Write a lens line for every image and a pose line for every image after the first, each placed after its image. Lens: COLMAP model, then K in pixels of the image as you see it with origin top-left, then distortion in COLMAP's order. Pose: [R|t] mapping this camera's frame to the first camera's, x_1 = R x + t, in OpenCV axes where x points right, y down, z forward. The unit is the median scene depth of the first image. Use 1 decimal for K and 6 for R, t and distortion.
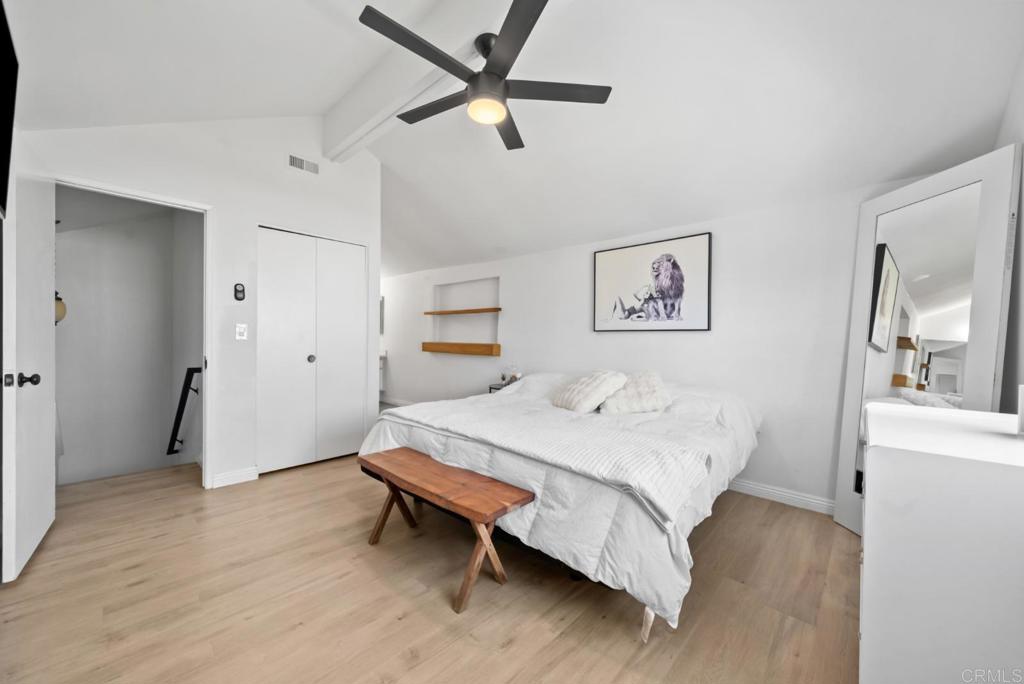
lens RADIAL K [[381.0, 0, 508.9], [0, 381.0, 343.1], [0, 0, 1]] dist [0.000713, 0.000042]
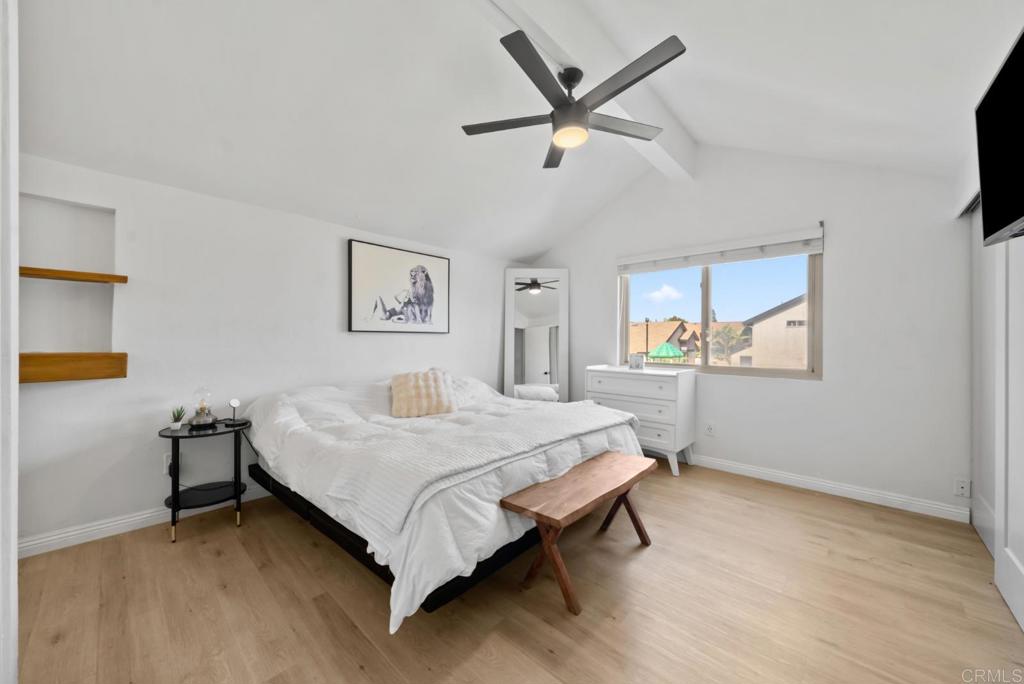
lens RADIAL K [[381.0, 0, 508.9], [0, 381.0, 343.1], [0, 0, 1]] dist [0.000713, 0.000042]
pose [[-0.013165, -0.018786, 0.999737, -0.732895], [0.005777, 0.999805, 0.018864, -0.021904], [-0.999897, 0.006024, -0.013054, 0.751502]]
